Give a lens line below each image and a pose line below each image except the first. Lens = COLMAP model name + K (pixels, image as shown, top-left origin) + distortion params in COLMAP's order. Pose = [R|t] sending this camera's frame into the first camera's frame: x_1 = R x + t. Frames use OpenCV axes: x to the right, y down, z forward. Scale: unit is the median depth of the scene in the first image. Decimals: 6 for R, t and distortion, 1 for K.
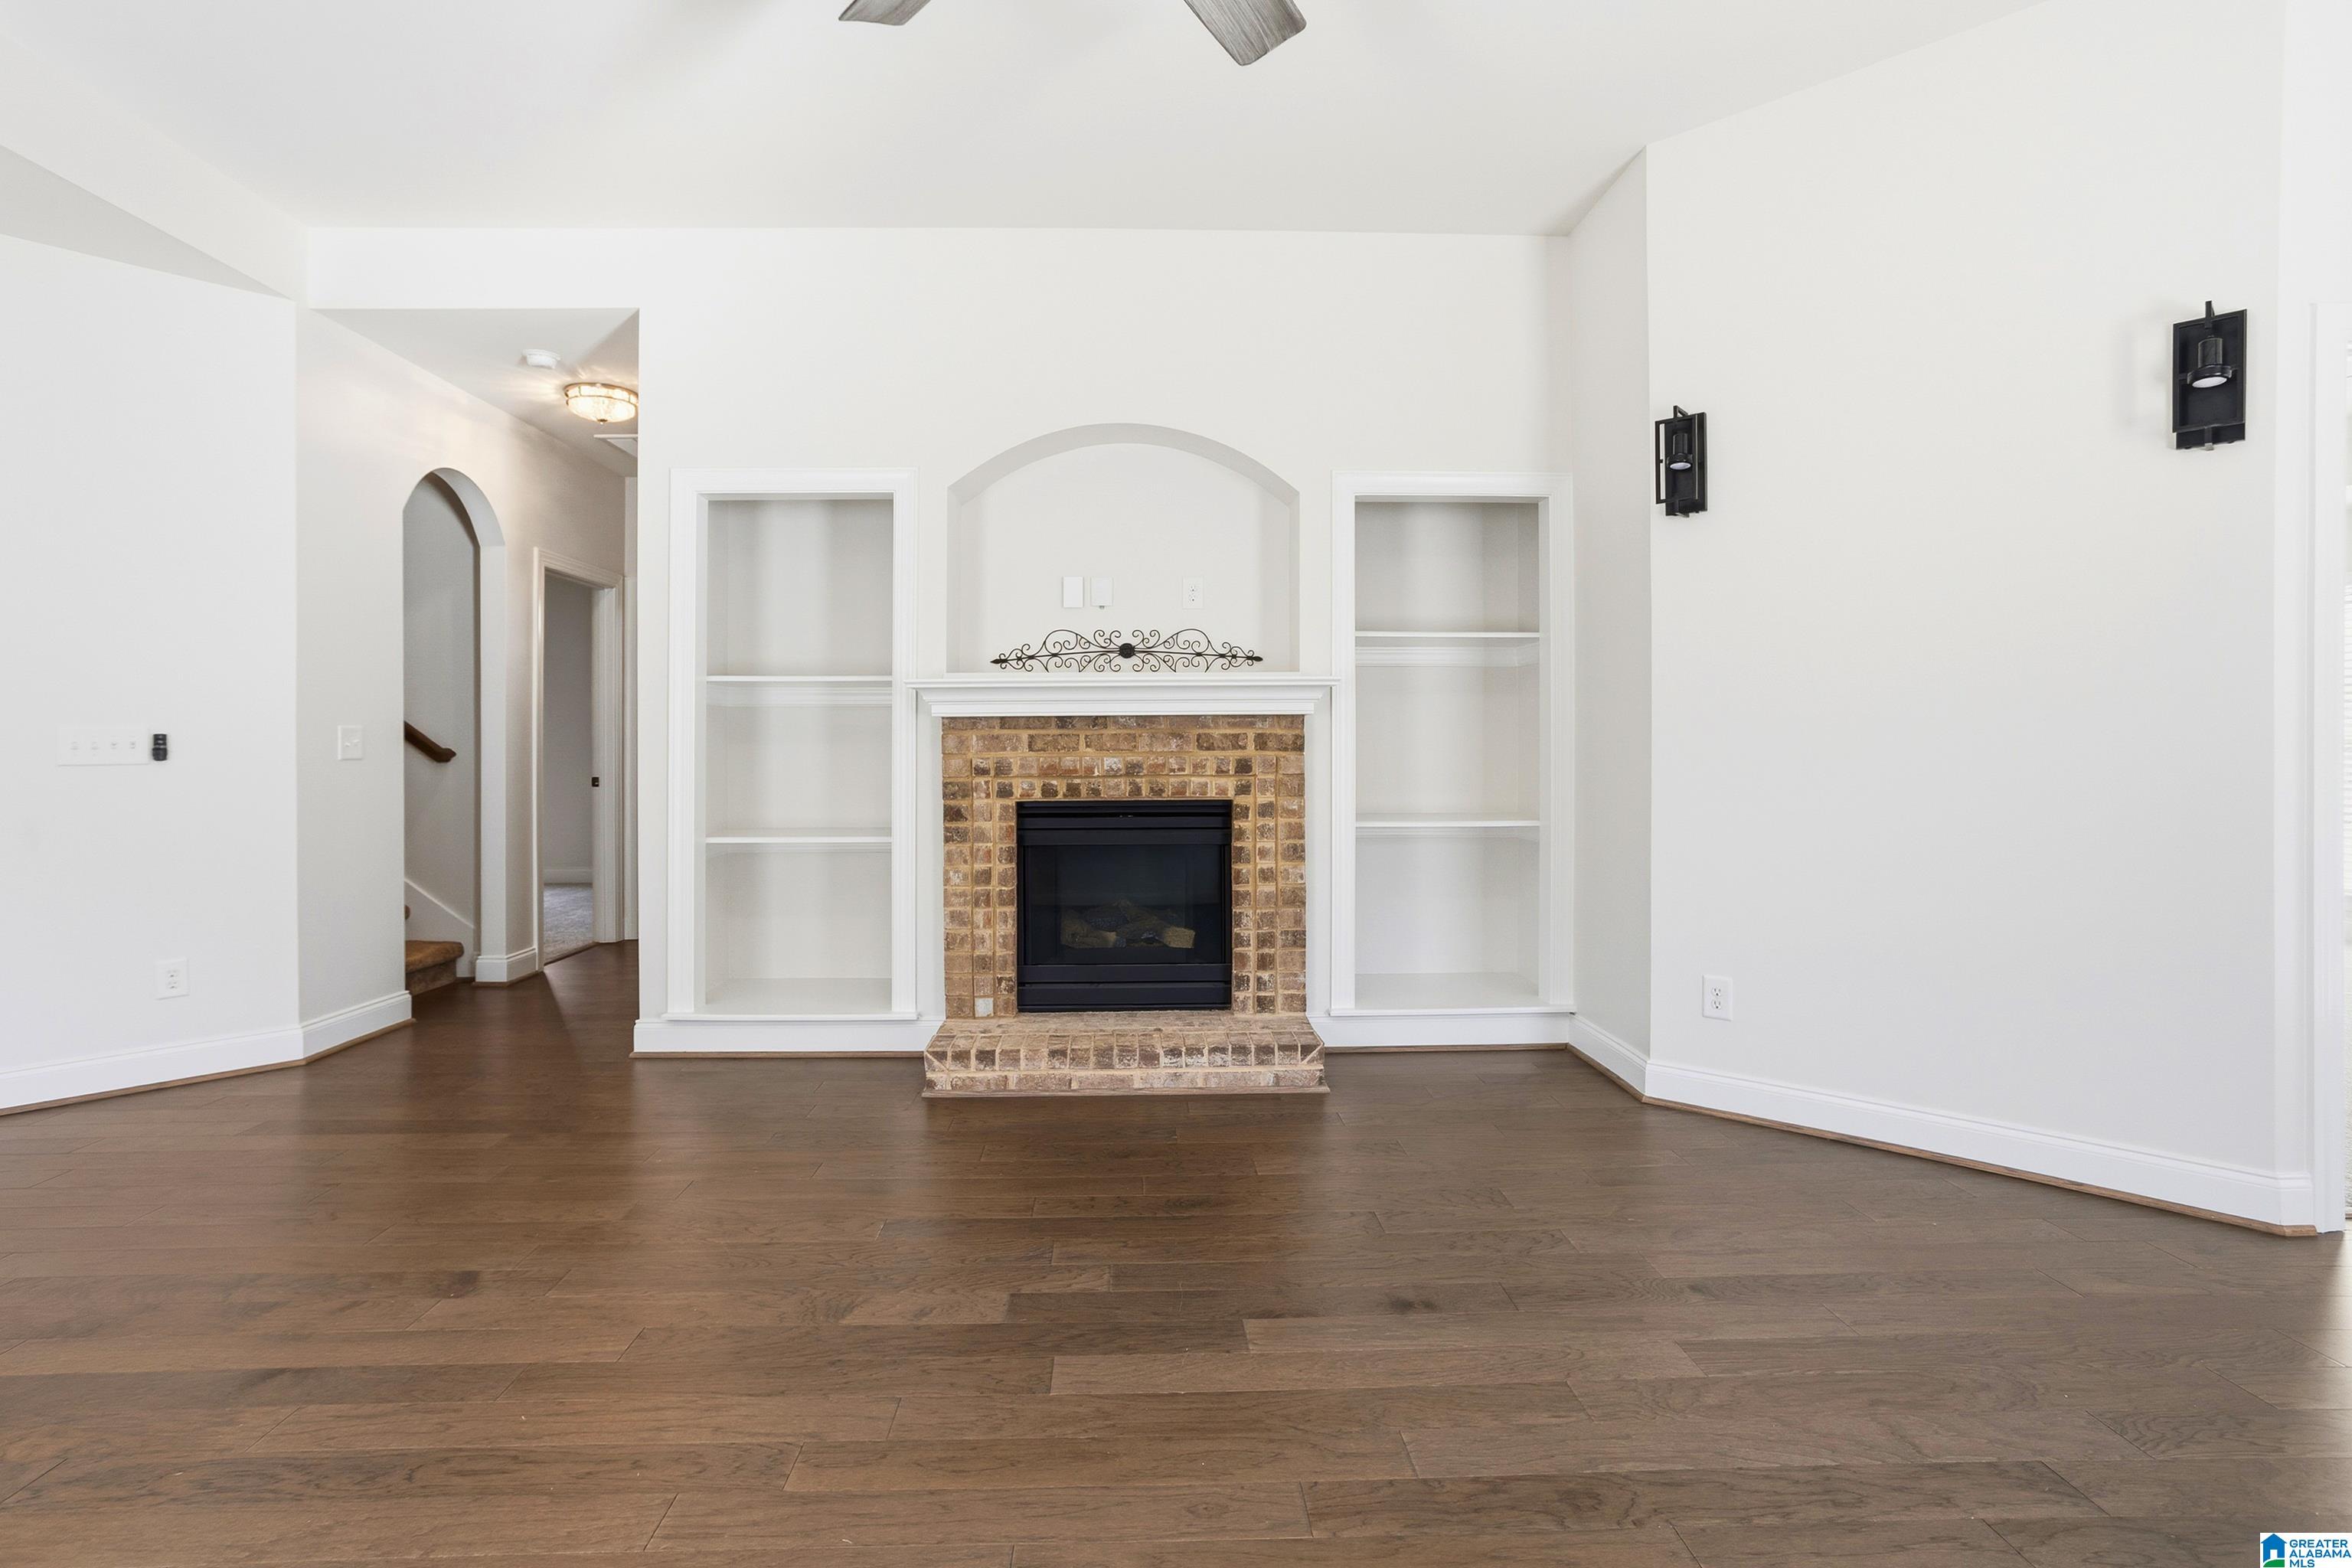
lens RADIAL K [[1163.0, 0, 1161.4], [0, 1163.0, 756.0], [0, 0, 1]] dist [-0.061507, 0.043289]
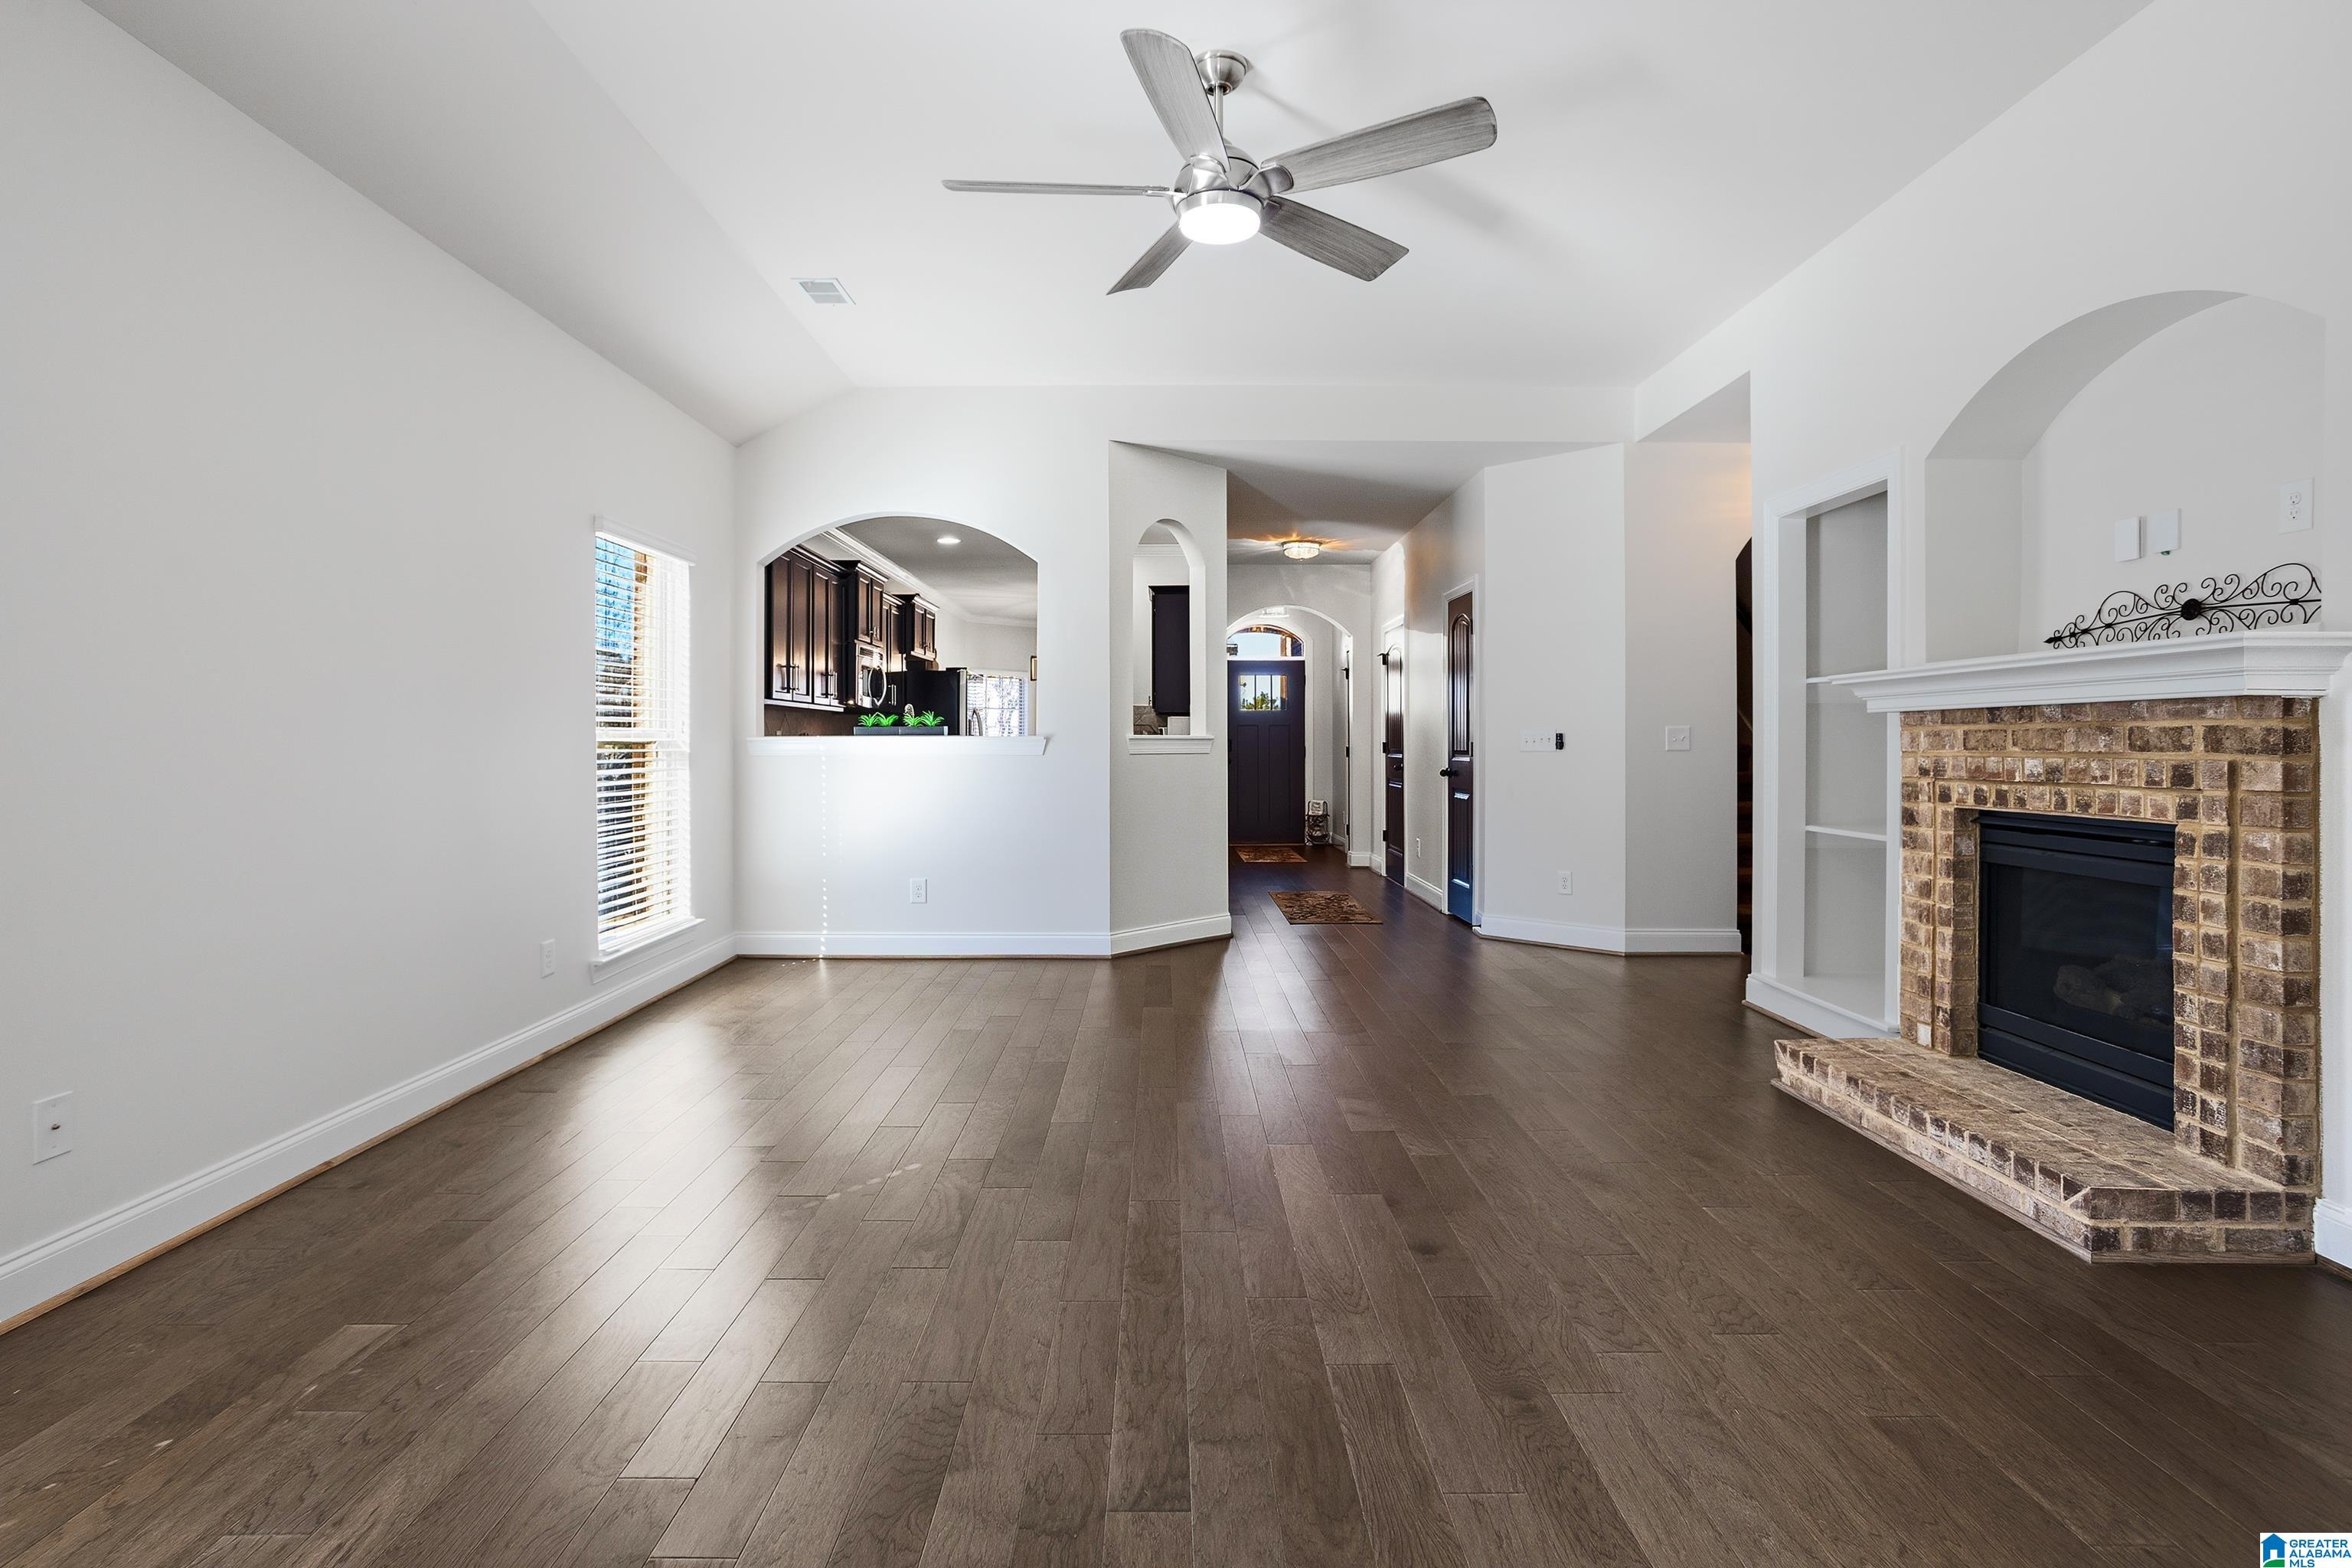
lens RADIAL K [[1150.9, 0, 1177.1], [0, 1150.9, 743.7], [0, 0, 1]] dist [0.001251, 0.000456]
pose [[-0.018660, 0.005045, -0.999813, 0.743463], [-0.009830, 0.999938, 0.005229, -0.007451], [0.999778, 0.009926, -0.018610, 0.434404]]
